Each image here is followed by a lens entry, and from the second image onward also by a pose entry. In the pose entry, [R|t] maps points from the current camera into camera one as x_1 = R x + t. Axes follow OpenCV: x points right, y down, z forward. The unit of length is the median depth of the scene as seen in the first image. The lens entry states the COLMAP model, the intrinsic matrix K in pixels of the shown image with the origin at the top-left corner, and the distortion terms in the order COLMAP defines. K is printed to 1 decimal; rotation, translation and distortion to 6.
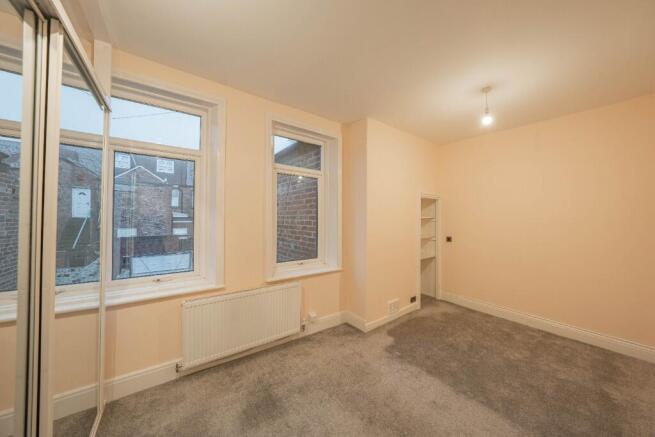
lens RADIAL K [[222.1, 0, 325.3], [0, 222.1, 216.4], [0, 0, 1]] dist [-0.009165, 0.001126]
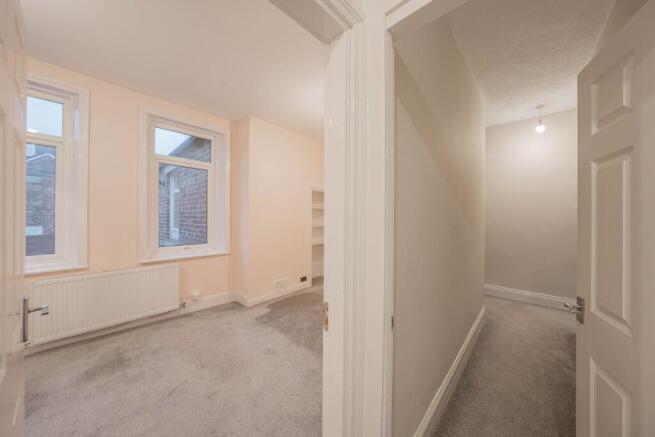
lens RADIAL K [[222.1, 0, 328.9], [0, 222.1, 217.5], [0, 0, 1]] dist [-0.009165, 0.001126]
pose [[0.986119, -0.001440, 0.166032, 0.404167], [0.001090, 0.999997, 0.002199, 0.064649], [-0.166035, -0.001987, 0.986118, -0.182268]]
